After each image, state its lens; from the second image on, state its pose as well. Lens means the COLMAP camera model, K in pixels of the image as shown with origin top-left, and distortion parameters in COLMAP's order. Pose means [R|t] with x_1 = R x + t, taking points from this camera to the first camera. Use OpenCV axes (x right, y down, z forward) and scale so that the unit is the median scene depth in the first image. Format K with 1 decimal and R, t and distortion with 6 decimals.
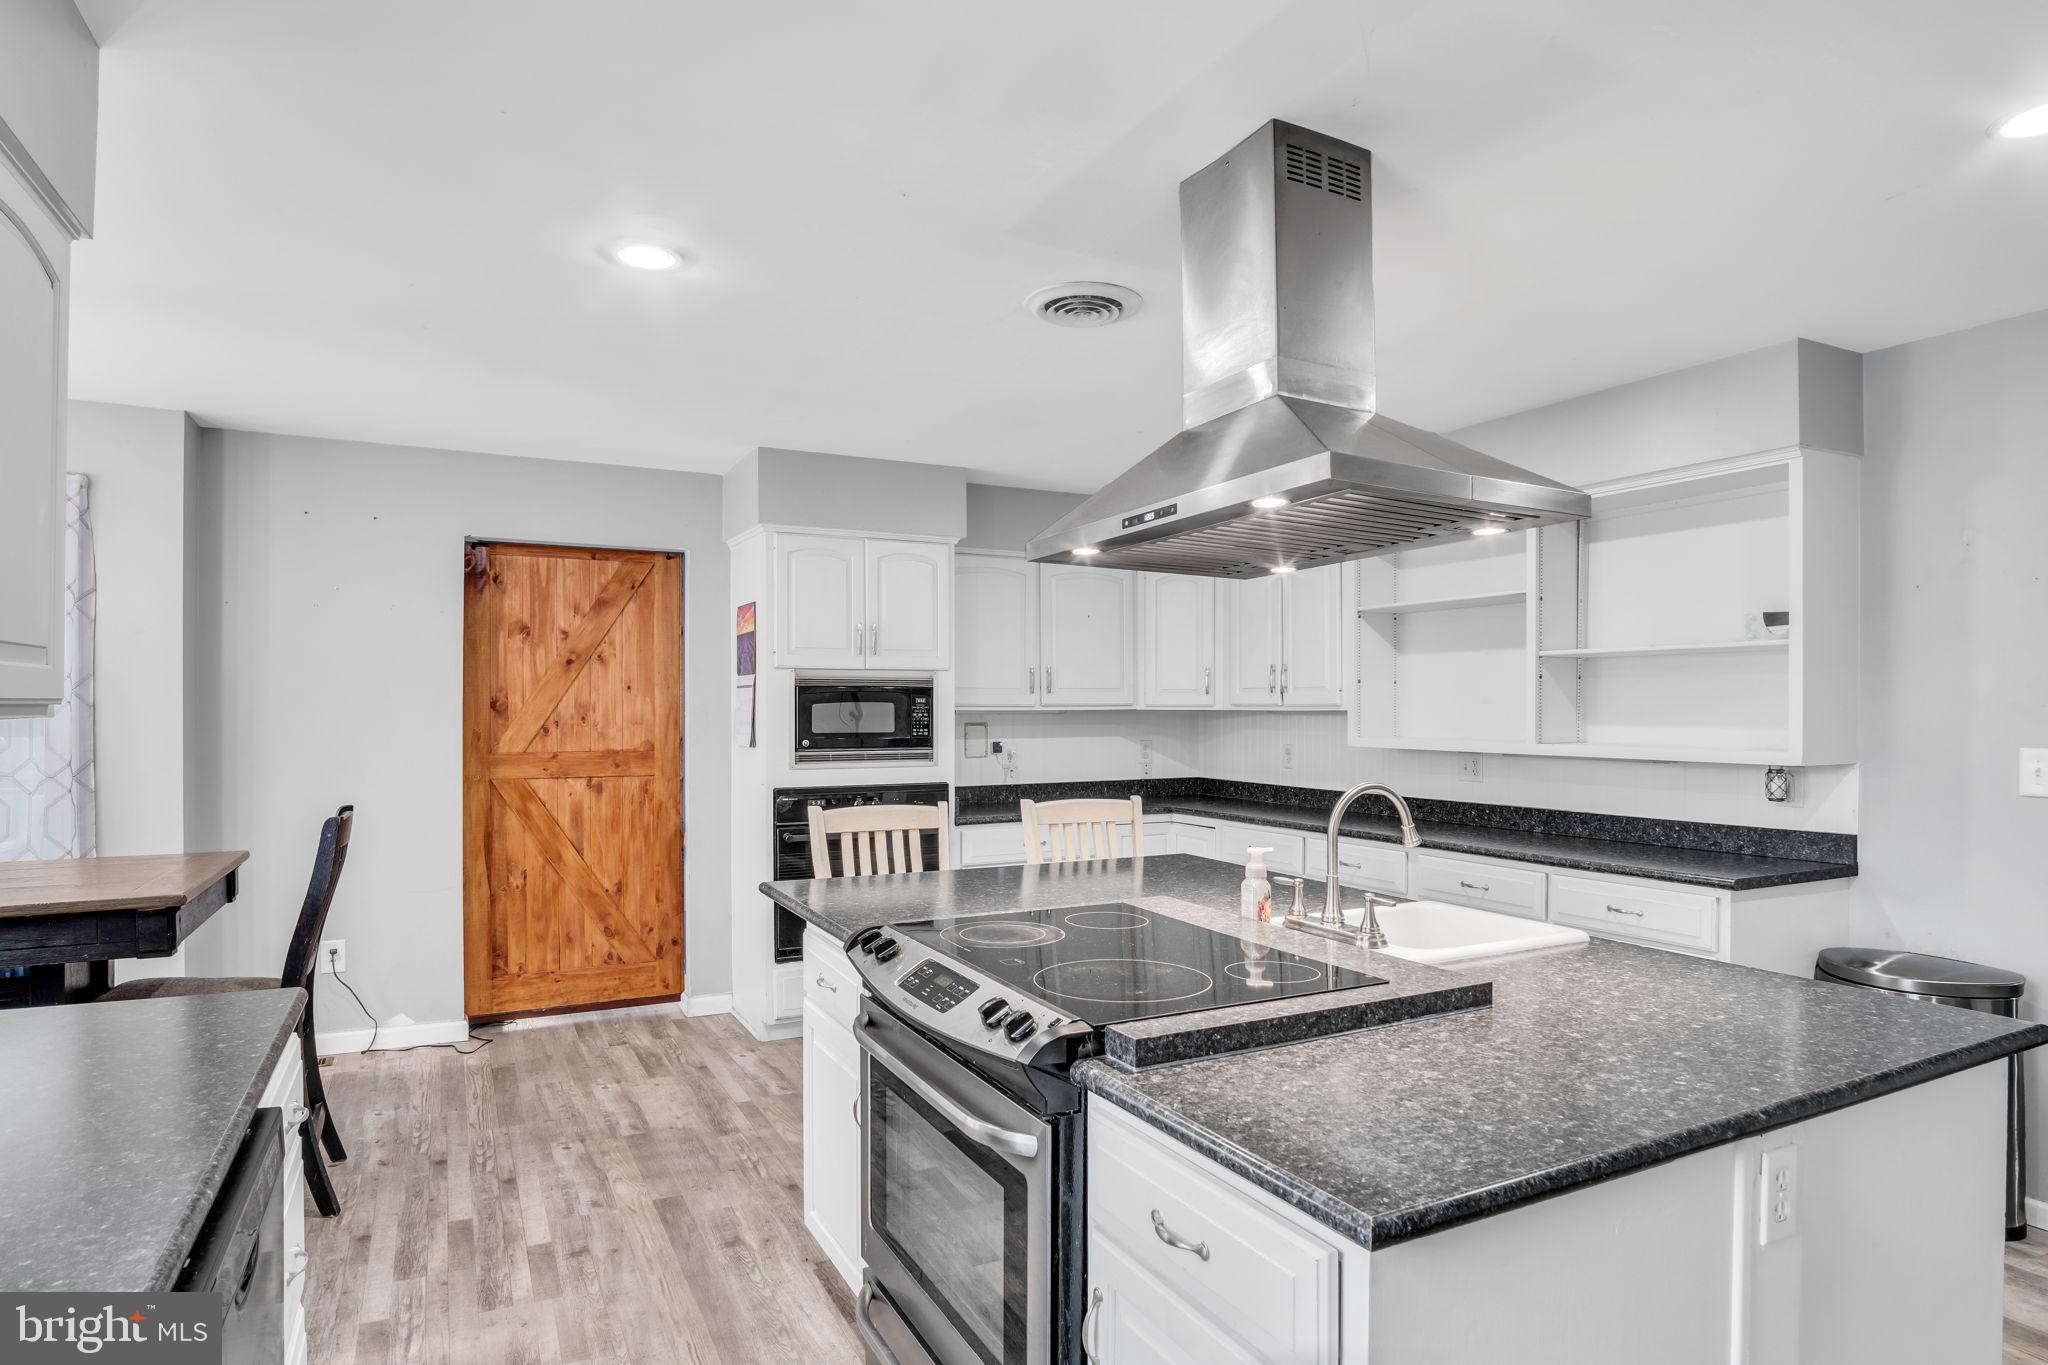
lens RADIAL K [[1115.8, 0, 1013.2], [0, 1115.8, 690.1], [0, 0, 1]] dist [-0.030194, -0.000166]
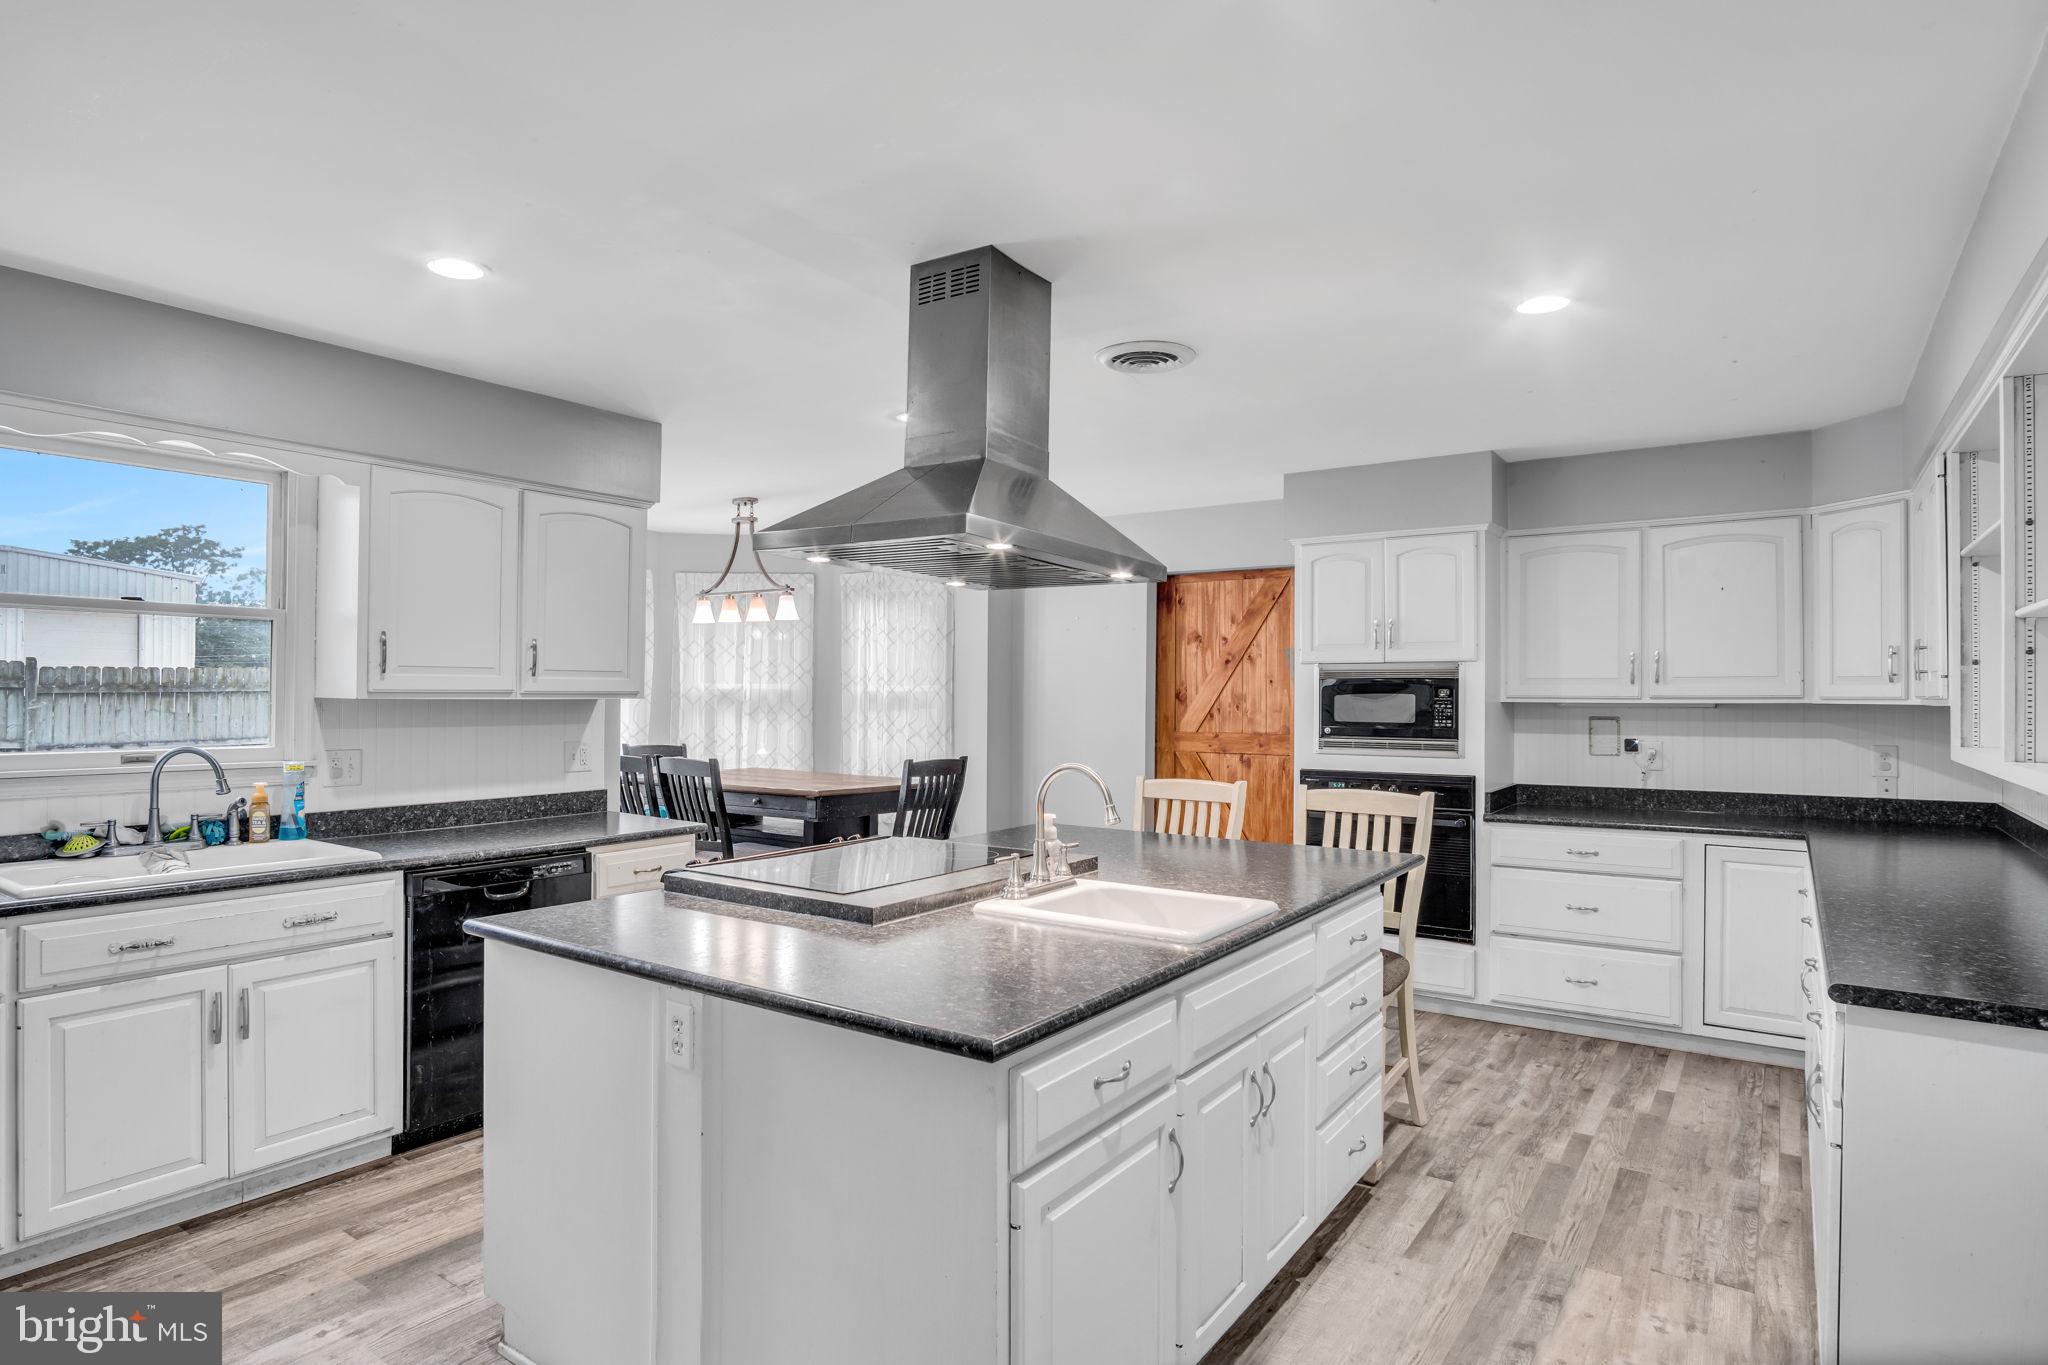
lens RADIAL K [[1115.8, 0, 1013.2], [0, 1115.8, 690.1], [0, 0, 1]] dist [-0.030194, -0.000166]
pose [[0.470581, -0.002304, -0.882354, 0.615790], [0.008243, 0.999964, 0.001785, 0.002571], [0.882318, -0.008113, 0.470583, 0.188922]]
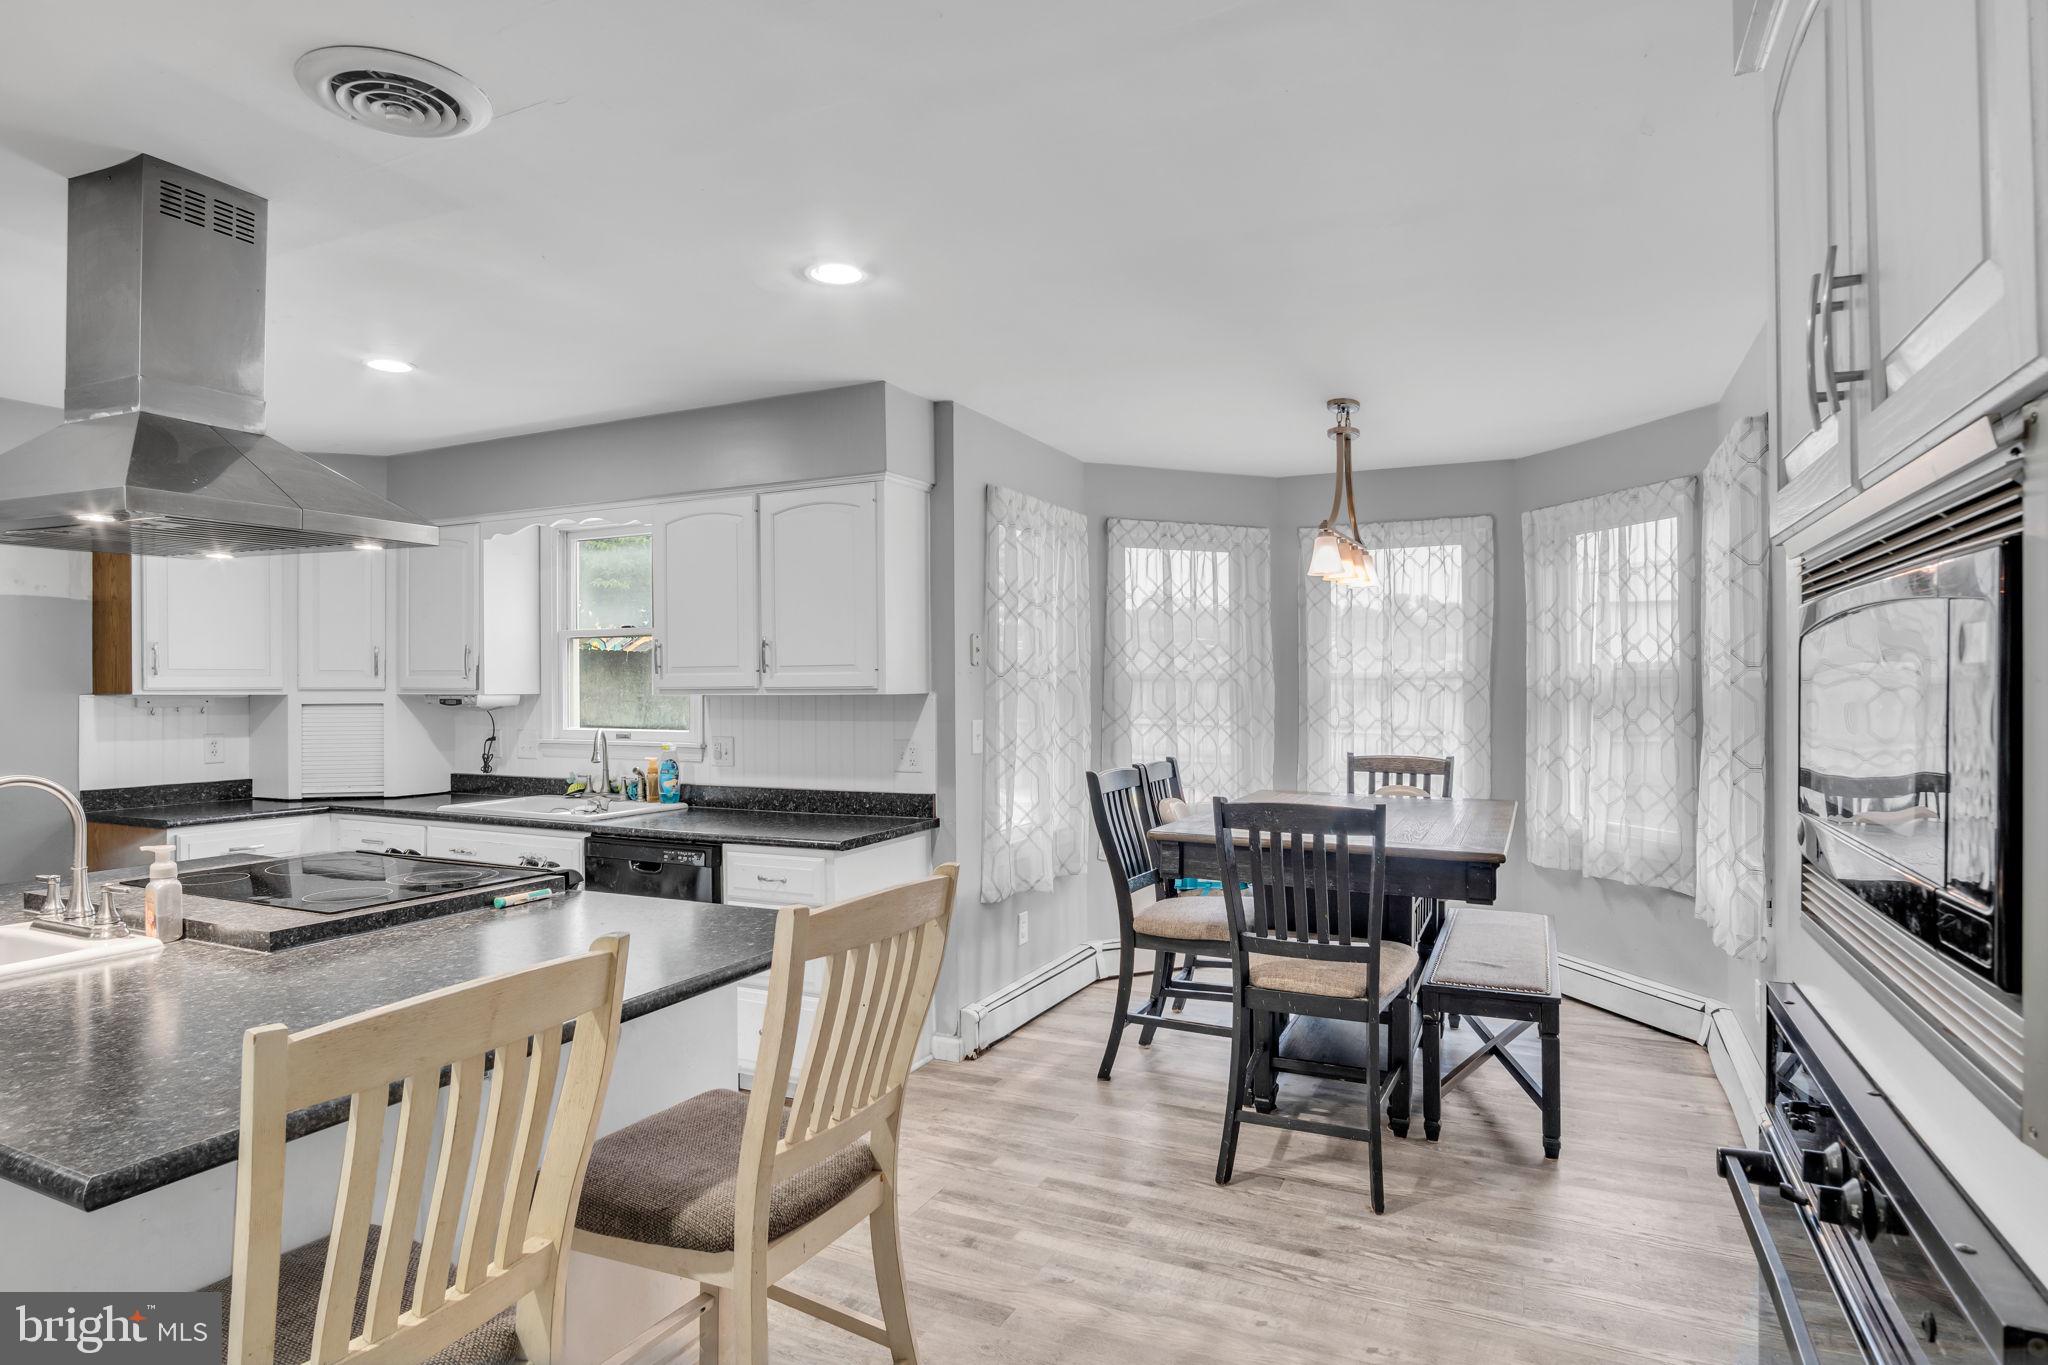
lens RADIAL K [[1115.8, 0, 1013.2], [0, 1115.8, 690.1], [0, 0, 1]] dist [-0.030194, -0.000166]
pose [[-0.797169, 0.002842, -0.603749, 0.098118], [0.011618, 0.999876, -0.010633, 0.014932], [0.603644, -0.015491, -0.797103, 1.036686]]
